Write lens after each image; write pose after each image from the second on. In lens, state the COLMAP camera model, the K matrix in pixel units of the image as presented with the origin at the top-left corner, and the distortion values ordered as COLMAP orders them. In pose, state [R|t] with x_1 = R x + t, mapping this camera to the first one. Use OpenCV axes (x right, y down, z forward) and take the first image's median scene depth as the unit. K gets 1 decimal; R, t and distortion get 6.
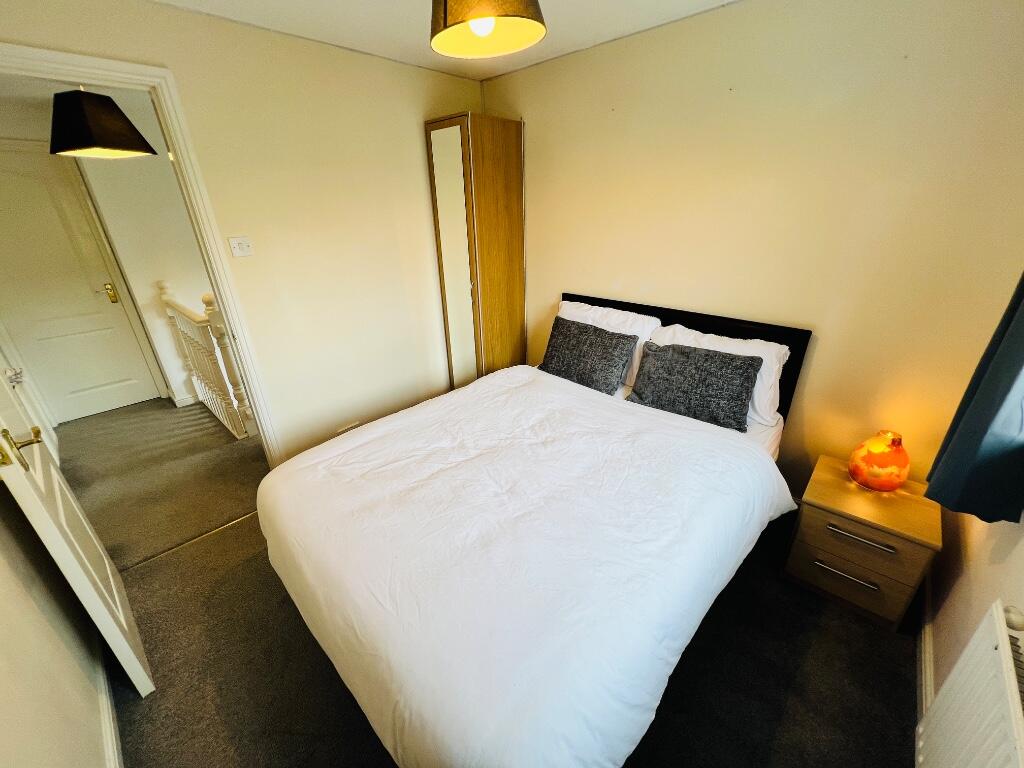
lens RADIAL K [[410.8, 0, 510.7], [0, 410.8, 386.5], [0, 0, 1]] dist [-0.013385, -0.000137]
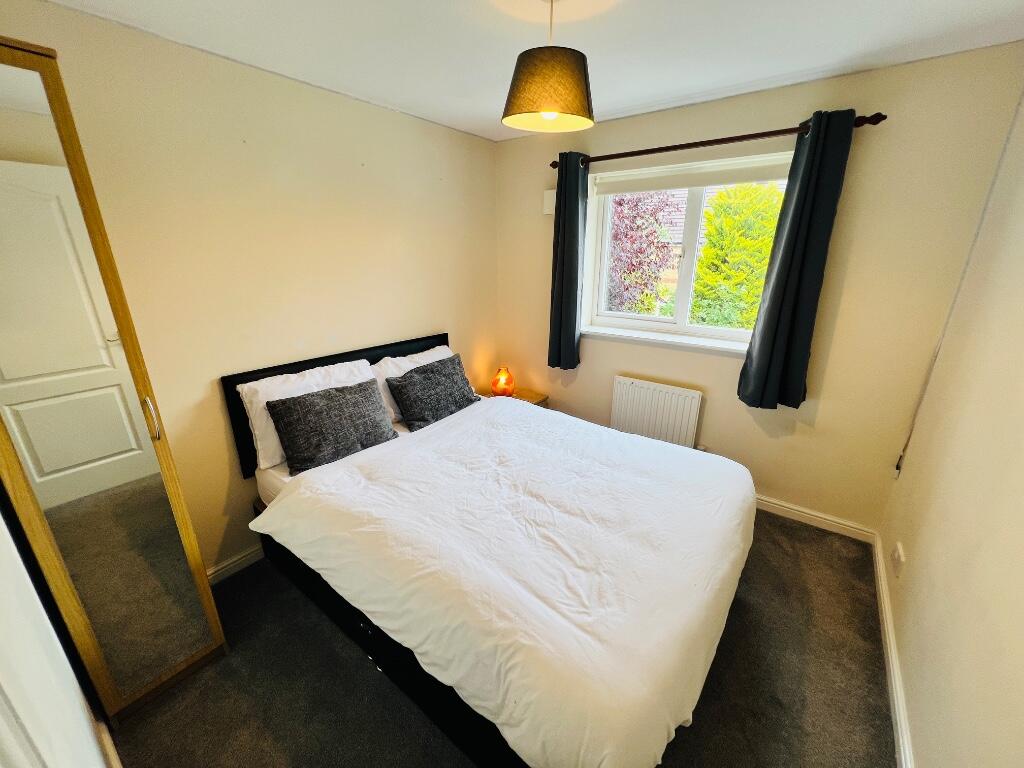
lens RADIAL K [[410.8, 0, 510.7], [0, 410.8, 386.5], [0, 0, 1]] dist [-0.013385, -0.000137]
pose [[-0.105110, -0.288171, 0.951793, -0.722087], [0.401525, 0.863314, 0.305724, -0.289709], [-0.909796, 0.414304, 0.024965, 0.695590]]
